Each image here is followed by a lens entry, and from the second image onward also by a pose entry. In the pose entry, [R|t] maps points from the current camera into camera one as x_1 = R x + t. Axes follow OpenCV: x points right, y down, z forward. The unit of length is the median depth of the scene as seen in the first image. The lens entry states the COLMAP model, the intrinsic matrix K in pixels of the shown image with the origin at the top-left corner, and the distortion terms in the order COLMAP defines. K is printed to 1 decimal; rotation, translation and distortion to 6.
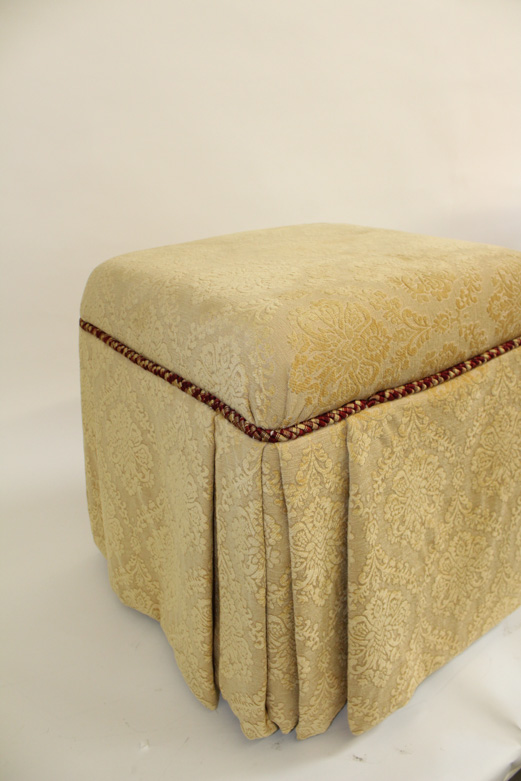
lens RADIAL K [[644.7, 0, 260.5], [0, 644.7, 390.5], [0, 0, 1]] dist [-0.178713, 0.114311]
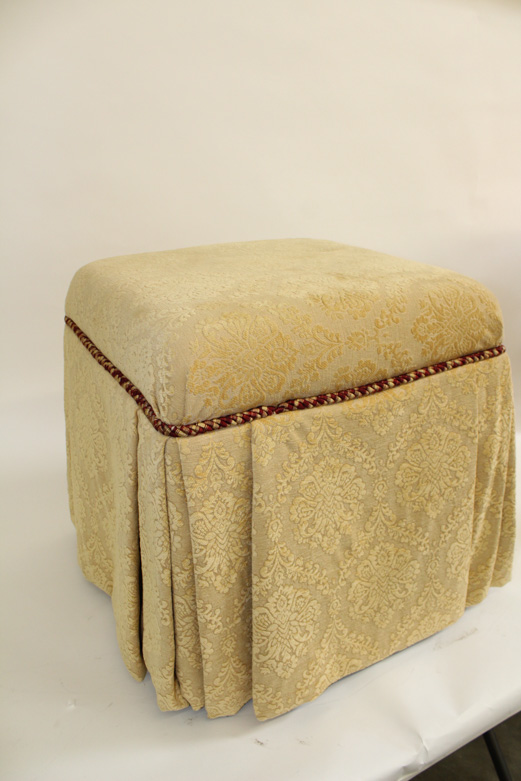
lens RADIAL K [[644.7, 0, 260.5], [0, 644.7, 390.5], [0, 0, 1]] dist [-0.178713, 0.114311]
pose [[0.992032, 0.078888, -0.098233, 0.225940], [-0.079682, 0.996812, -0.004178, -0.005464], [0.097590, 0.011972, 0.995155, -0.075911]]
